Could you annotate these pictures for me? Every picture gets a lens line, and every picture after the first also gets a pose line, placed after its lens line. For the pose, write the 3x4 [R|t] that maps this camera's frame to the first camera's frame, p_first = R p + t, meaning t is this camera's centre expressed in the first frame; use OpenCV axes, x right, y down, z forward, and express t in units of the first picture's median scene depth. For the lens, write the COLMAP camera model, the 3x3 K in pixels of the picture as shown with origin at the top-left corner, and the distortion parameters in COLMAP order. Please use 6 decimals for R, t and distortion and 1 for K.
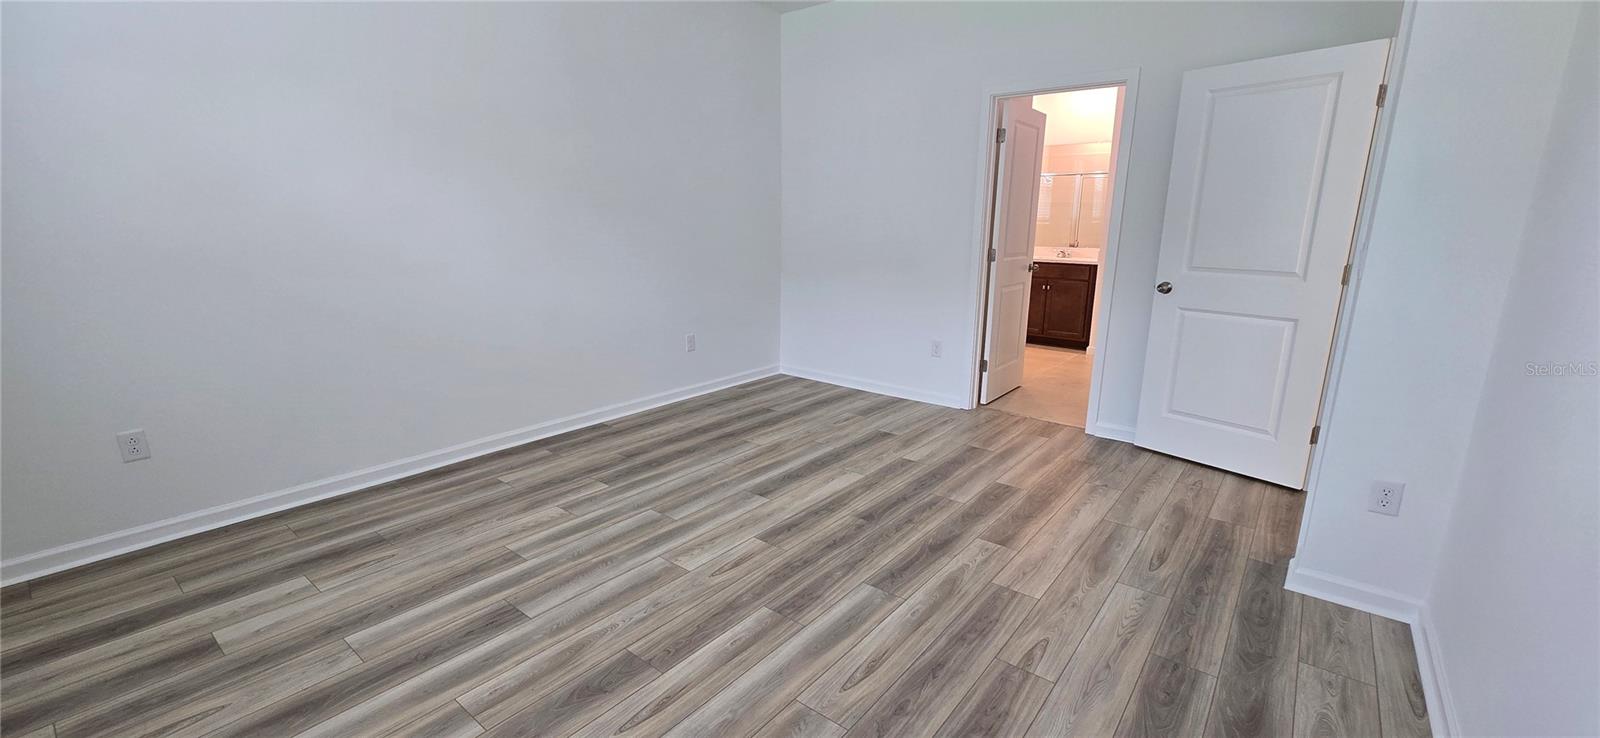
lens RADIAL K [[655.5, 0, 791.6], [0, 655.5, 368.1], [0, 0, 1]] dist [-0.001883, -0.000244]
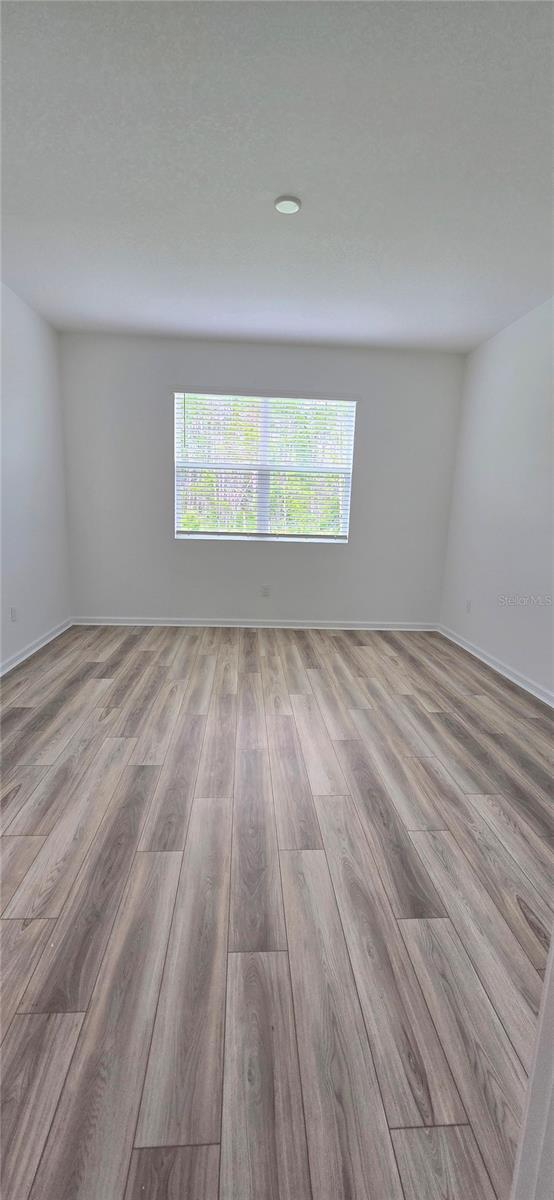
lens RADIAL K [[491.6, 0, 277.5], [0, 491.6, 592.8], [0, 0, 1]] dist [-0.001883, -0.000244]
pose [[-0.734396, 0.089165, -0.672839, 0.669506], [-0.189575, 0.924931, 0.329491, -0.352003], [0.651709, 0.369530, -0.662362, 1.531373]]
